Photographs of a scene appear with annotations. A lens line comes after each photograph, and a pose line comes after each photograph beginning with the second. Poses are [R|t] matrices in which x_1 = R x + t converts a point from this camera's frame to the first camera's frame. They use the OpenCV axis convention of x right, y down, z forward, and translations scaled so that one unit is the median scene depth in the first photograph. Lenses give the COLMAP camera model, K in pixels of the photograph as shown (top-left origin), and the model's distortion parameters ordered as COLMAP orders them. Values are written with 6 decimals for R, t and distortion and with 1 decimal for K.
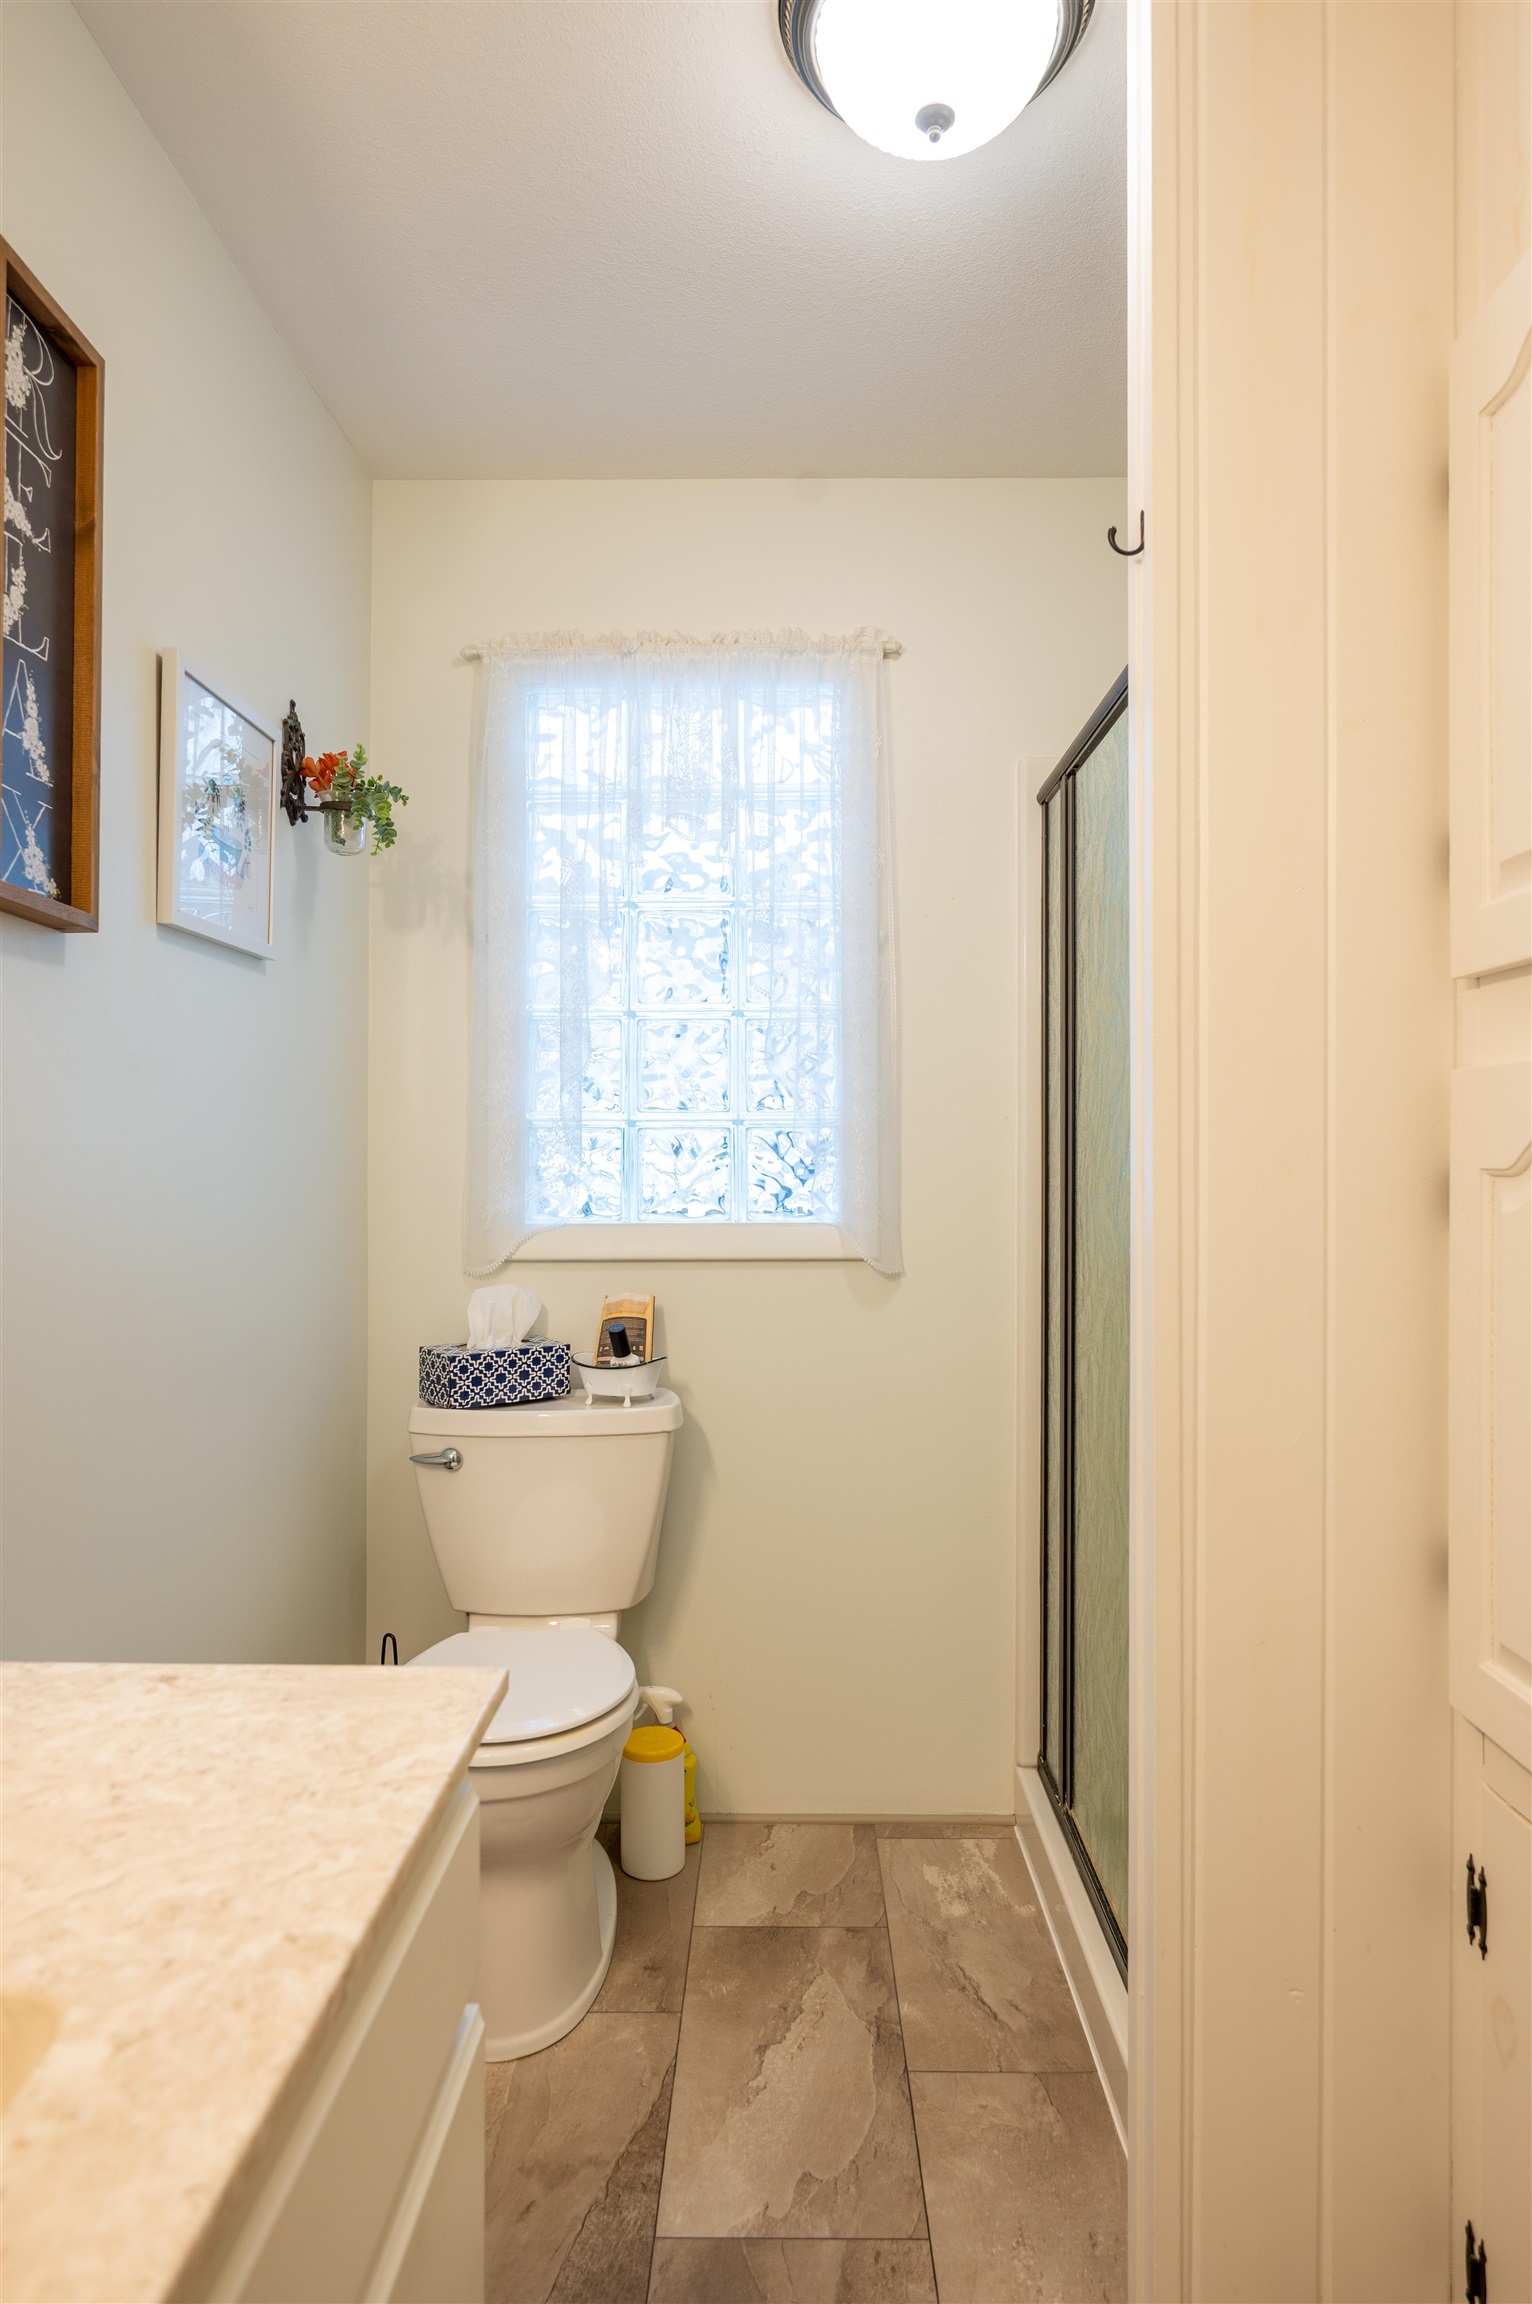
lens RADIAL K [[1345.8, 0, 766.0], [0, 1345.8, 1152.0], [0, 0, 1]] dist [-0.000047, -0.001645]
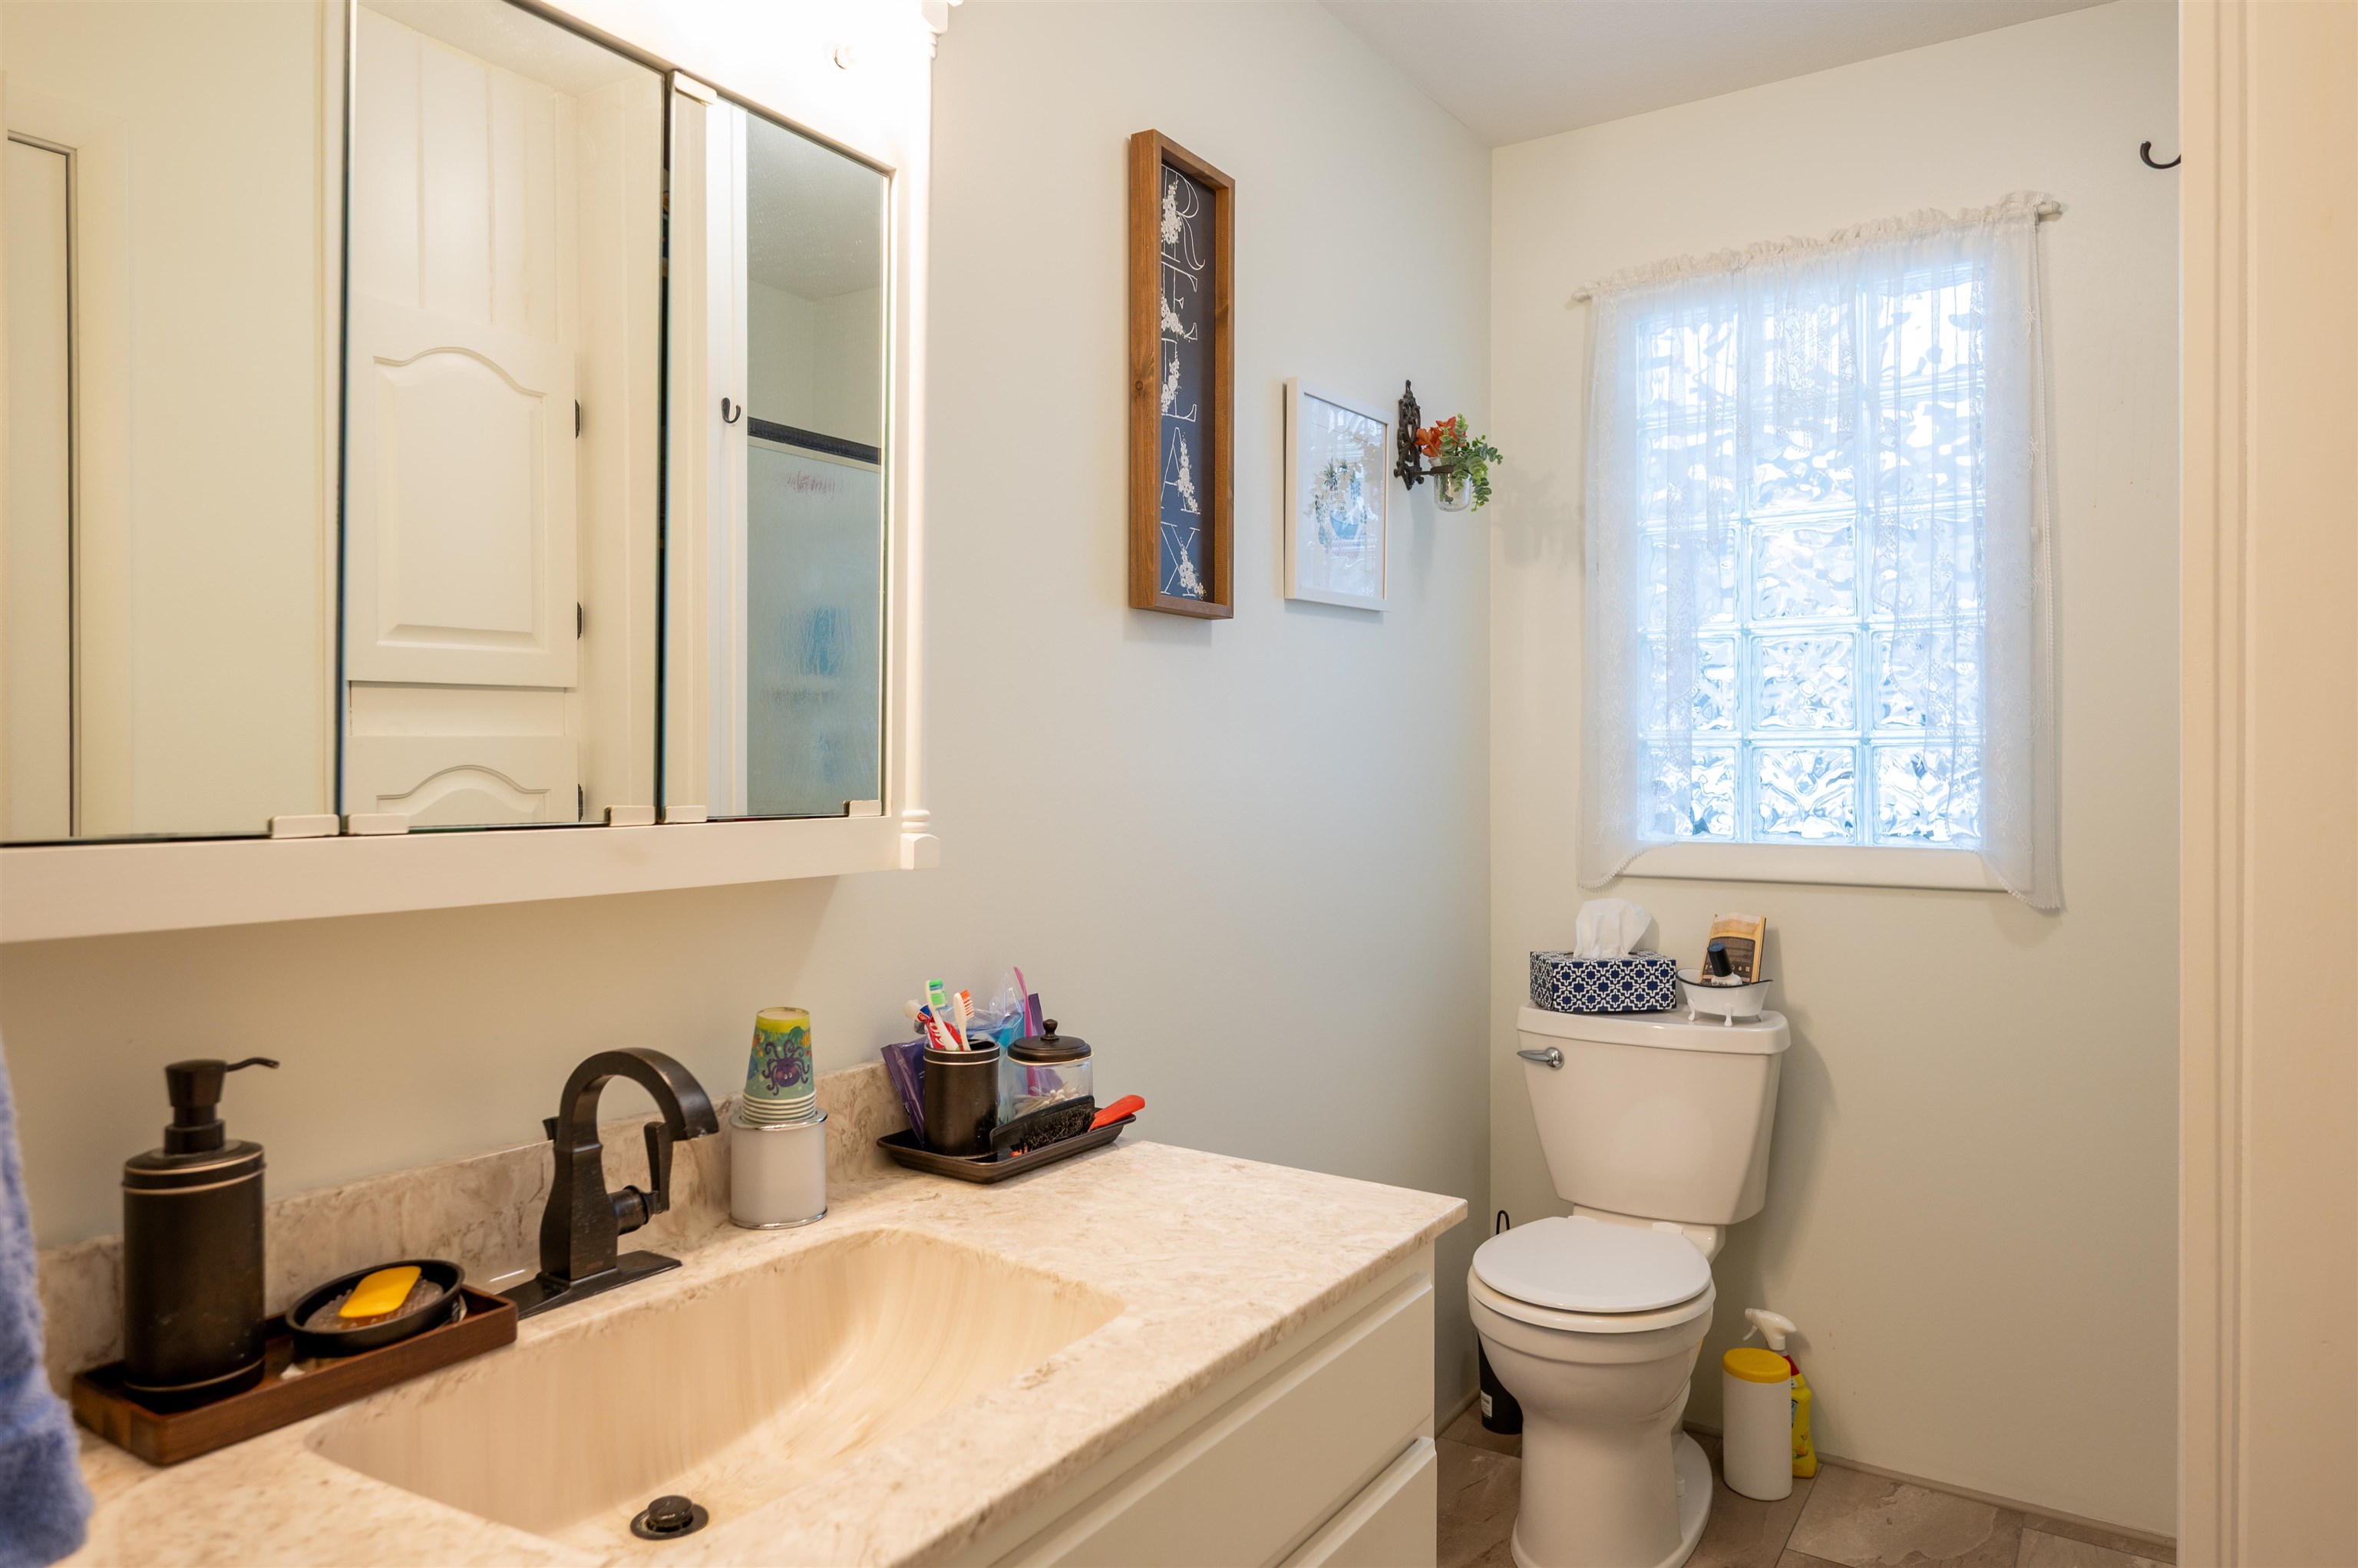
lens RADIAL K [[1498.1, 0, 1188.5], [0, 1498.1, 748.7], [0, 0, 1]] dist [0.001852, 0.002814]
pose [[0.842790, -0.001015, -0.538241, 0.161538], [0.006597, 0.999943, 0.008443, -0.030990], [0.538202, -0.010666, 0.842748, -0.163759]]
